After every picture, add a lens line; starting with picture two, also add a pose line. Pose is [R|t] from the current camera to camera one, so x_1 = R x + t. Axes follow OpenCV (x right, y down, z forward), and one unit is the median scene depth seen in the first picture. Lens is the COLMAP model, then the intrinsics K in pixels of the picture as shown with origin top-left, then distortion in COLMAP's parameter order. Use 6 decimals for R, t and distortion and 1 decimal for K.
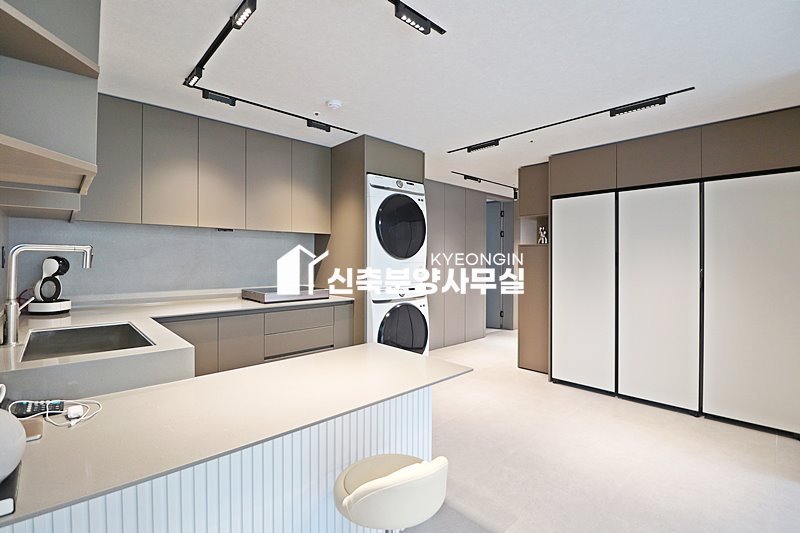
lens RADIAL K [[373.1, 0, 401.2], [0, 373.1, 261.7], [0, 0, 1]] dist [0.000150, 0.000008]
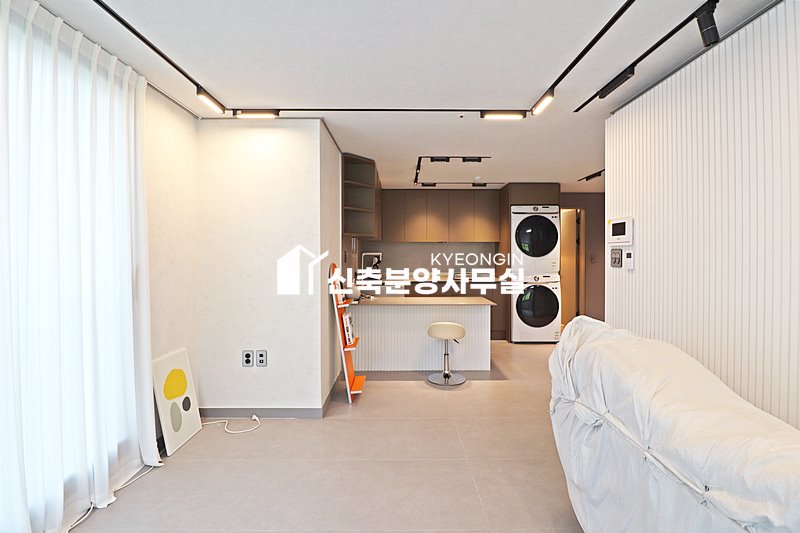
lens RADIAL K [[373.1, 0, 400.3], [0, 373.1, 262.7], [0, 0, 1]] dist [0.000150, 0.000008]
pose [[0.728590, -0.000137, -0.684951, 0.653280], [-0.003805, 0.999984, -0.004248, 0.026557], [0.684940, 0.005701, 0.728577, -0.526674]]
